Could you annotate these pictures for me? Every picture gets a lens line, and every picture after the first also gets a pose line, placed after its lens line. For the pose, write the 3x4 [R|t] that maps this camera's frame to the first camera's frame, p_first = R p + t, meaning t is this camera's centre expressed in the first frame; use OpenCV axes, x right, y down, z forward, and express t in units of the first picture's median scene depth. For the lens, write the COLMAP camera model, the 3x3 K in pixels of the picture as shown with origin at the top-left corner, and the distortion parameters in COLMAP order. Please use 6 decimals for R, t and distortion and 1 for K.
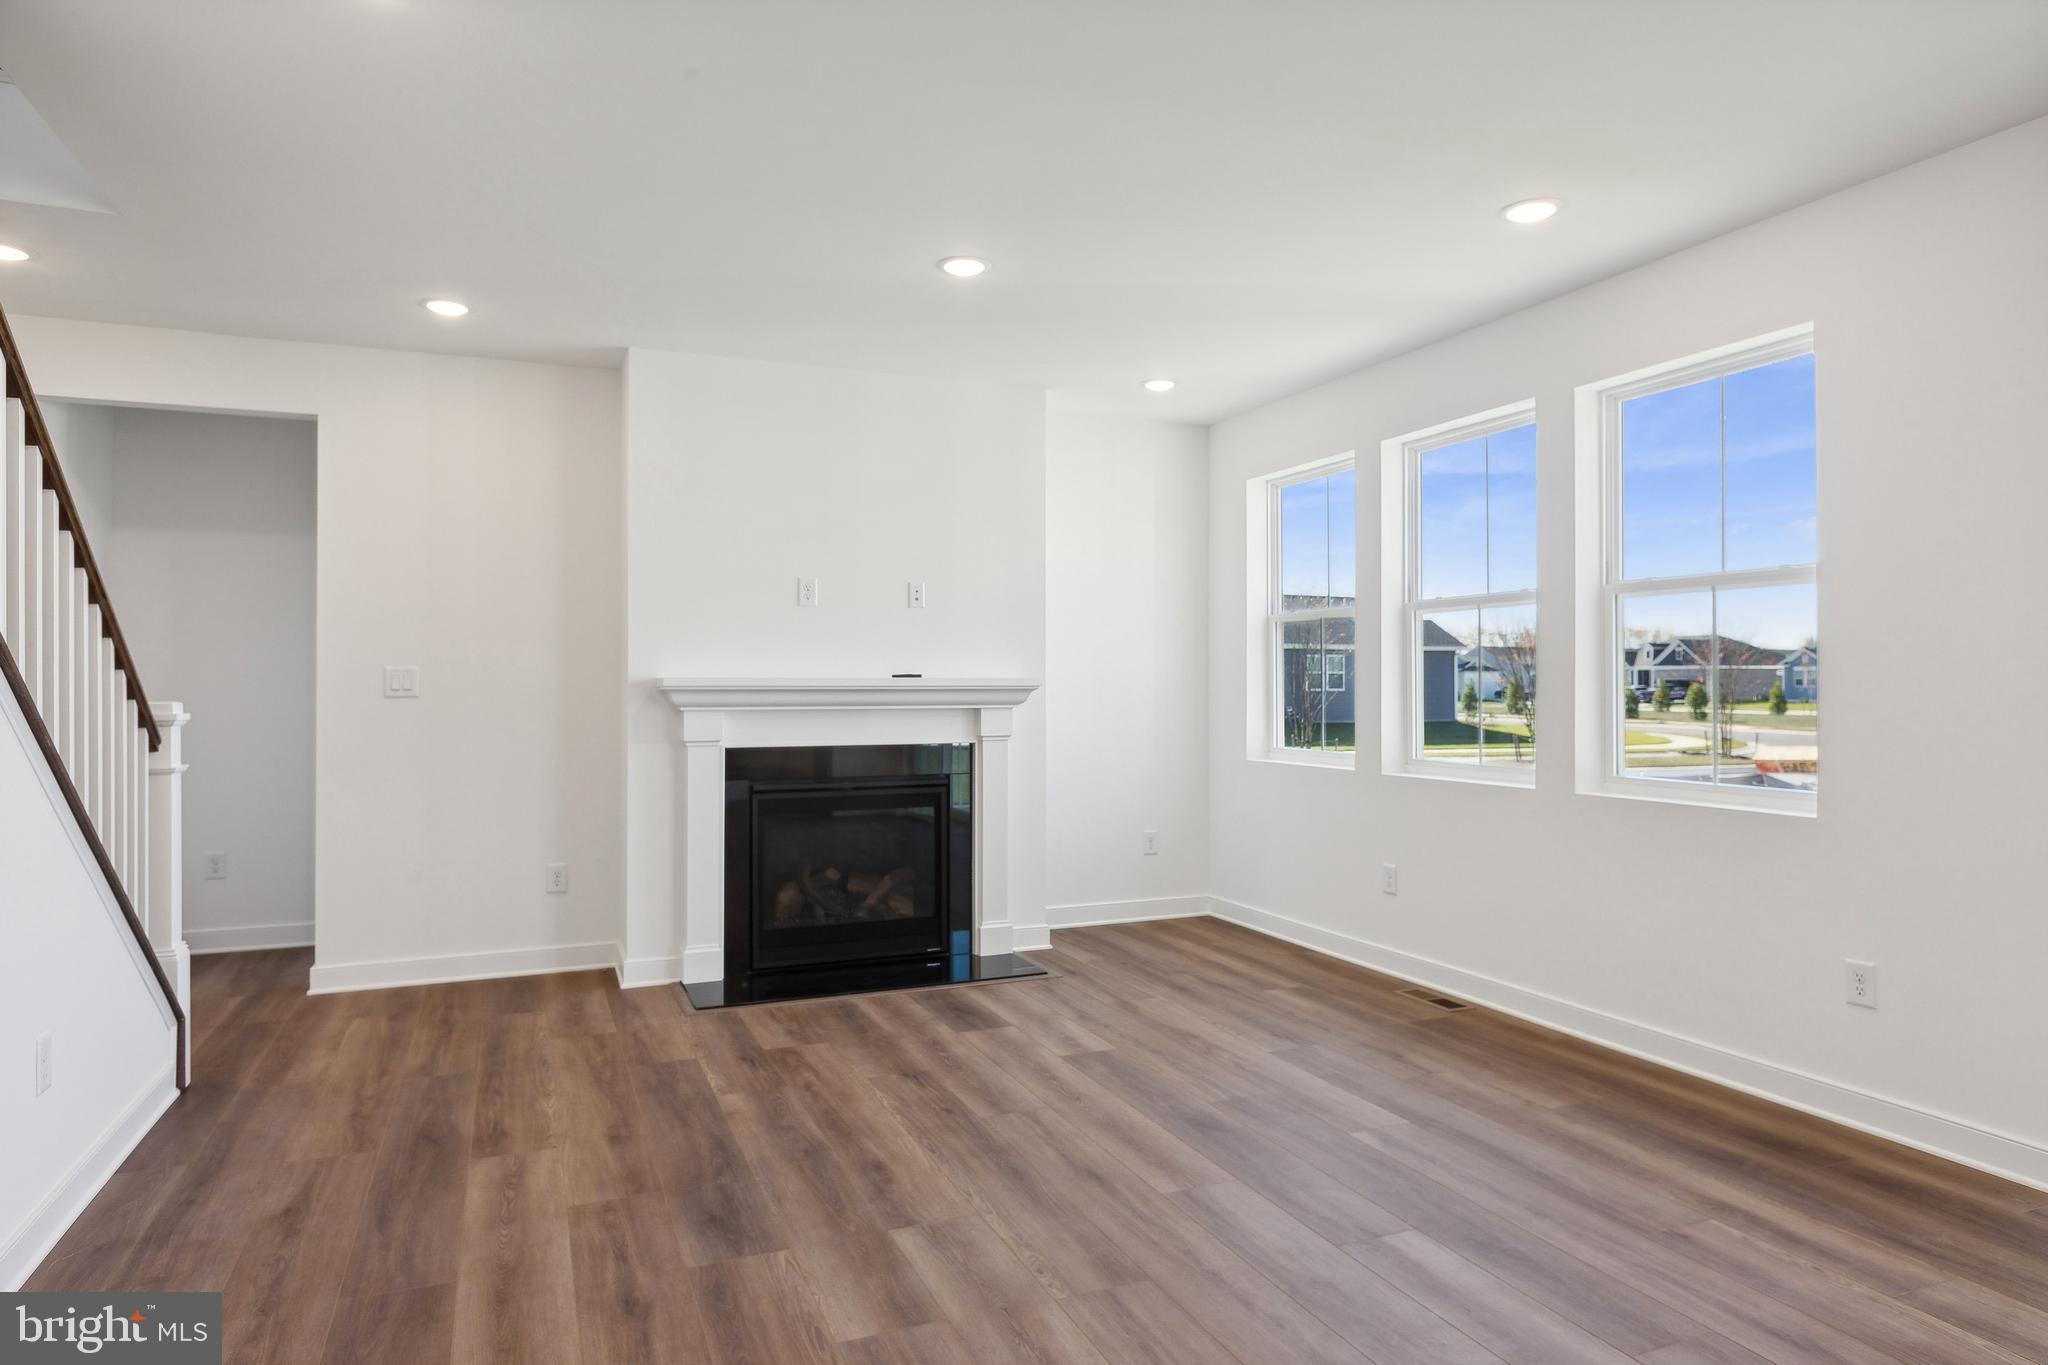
lens RADIAL K [[1200.0, 0, 1023.7], [0, 1200.0, 668.8], [0, 0, 1]] dist [-0.006749, 0.000546]
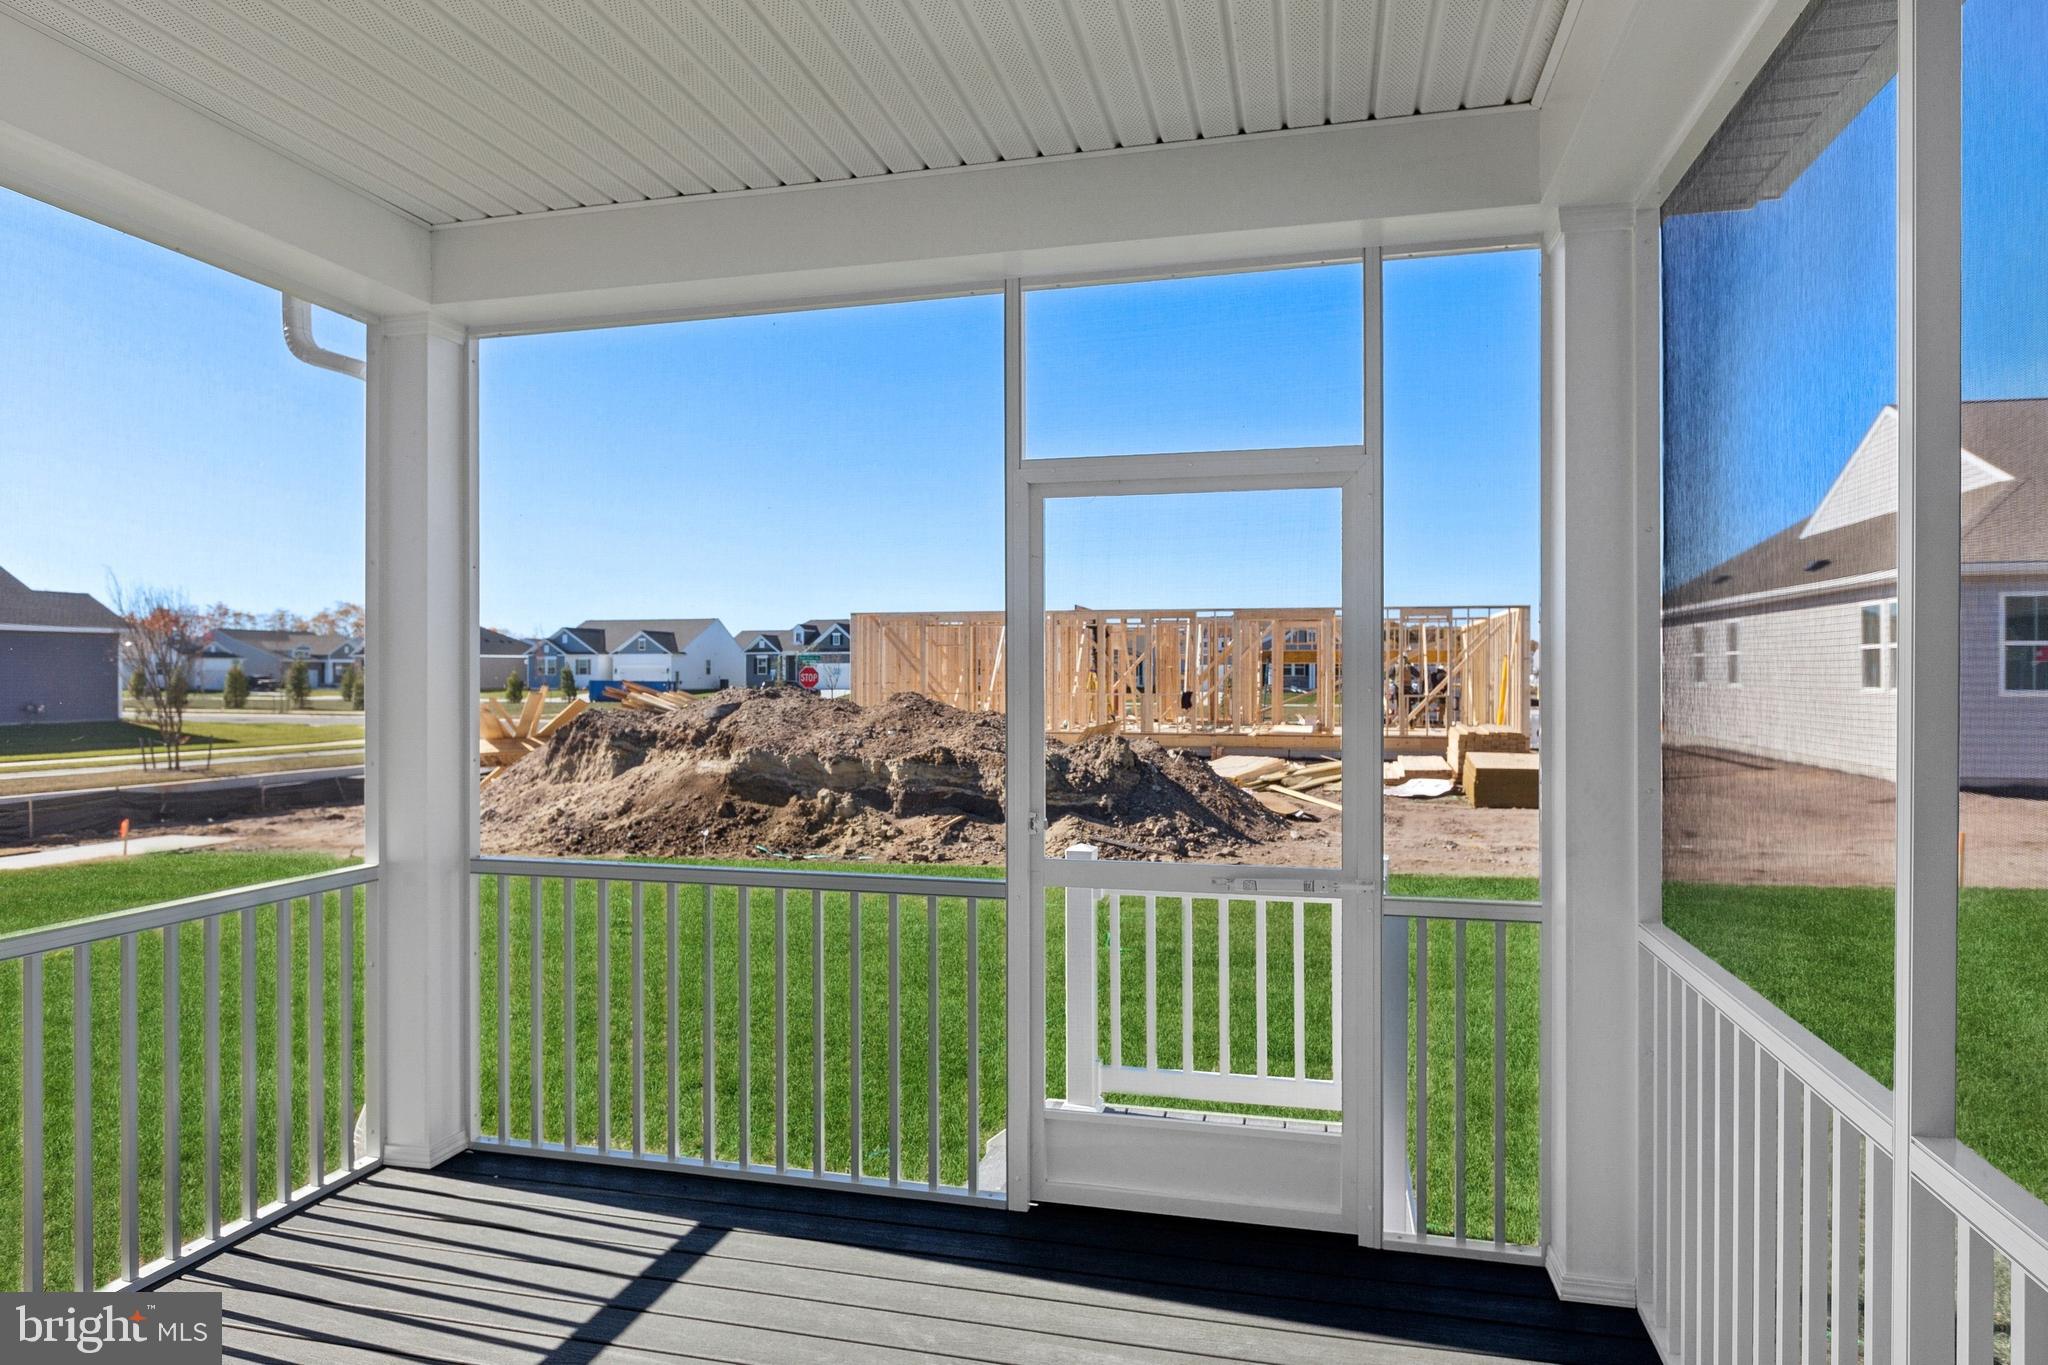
lens RADIAL K [[1277.7, 0, 1017.6], [0, 1277.7, 676.7], [0, 0, 1]] dist [-0.005167, -0.000421]
pose [[0.579837, -0.008316, 0.814690, -0.038241], [-0.004143, 0.999905, 0.013155, 0.000810], [-0.814722, -0.011003, 0.579747, 0.100302]]
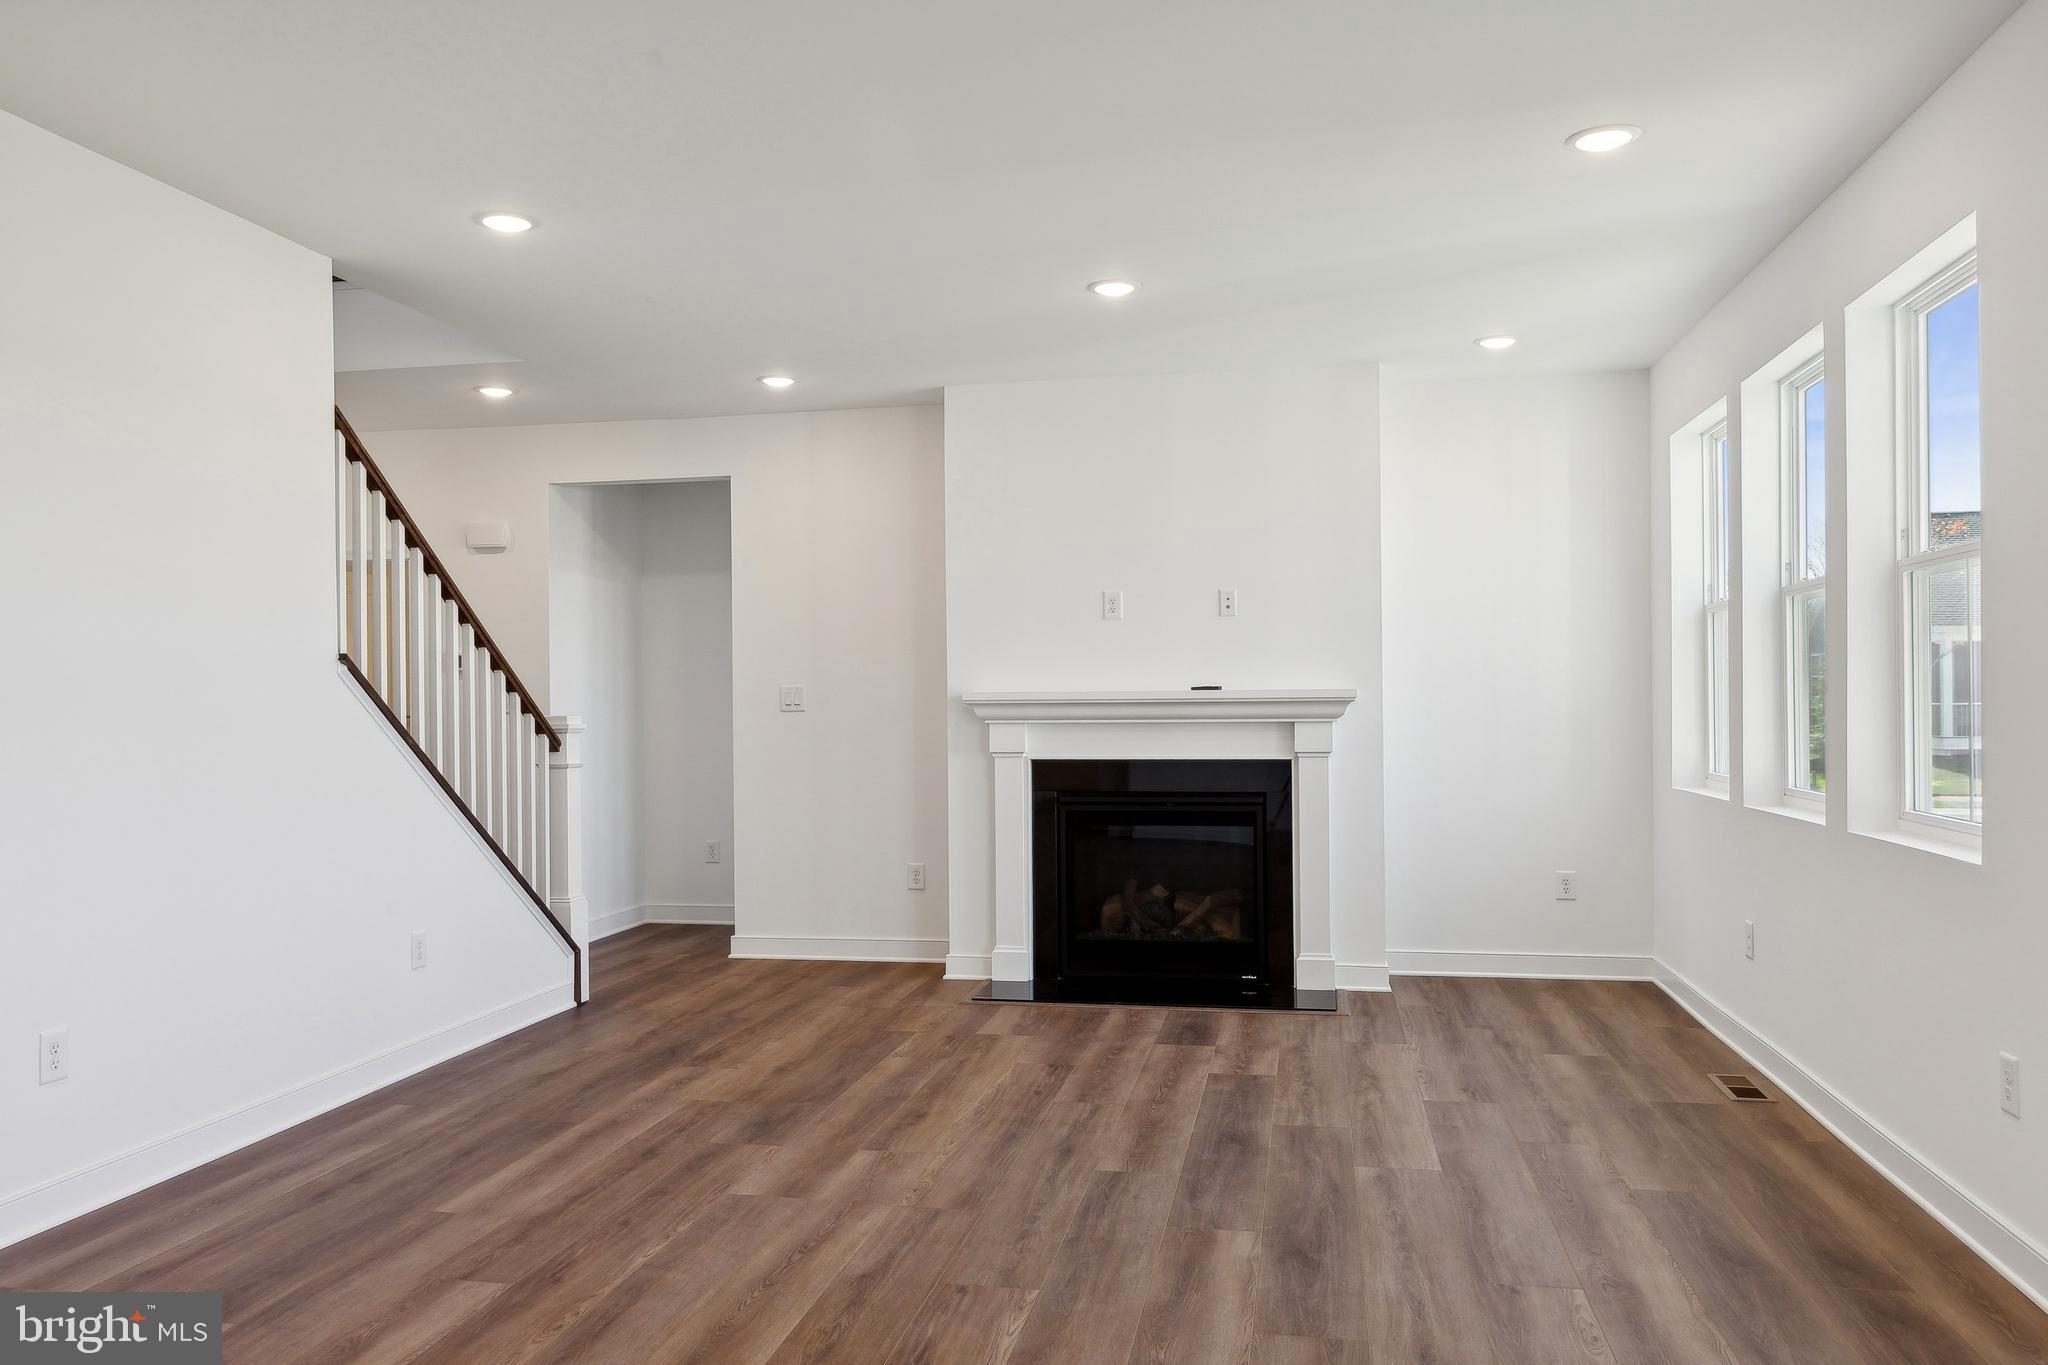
lens RADIAL K [[1514.6, 0, 1021.0], [0, 1514.6, 698.8], [0, 0, 1]] dist [-0.006613, -0.000909]
pose [[0.830276, -0.006364, -0.557316, 0.545035], [0.015007, 0.999828, 0.010940, -0.001271], [0.557151, -0.017447, 0.830228, -0.107593]]
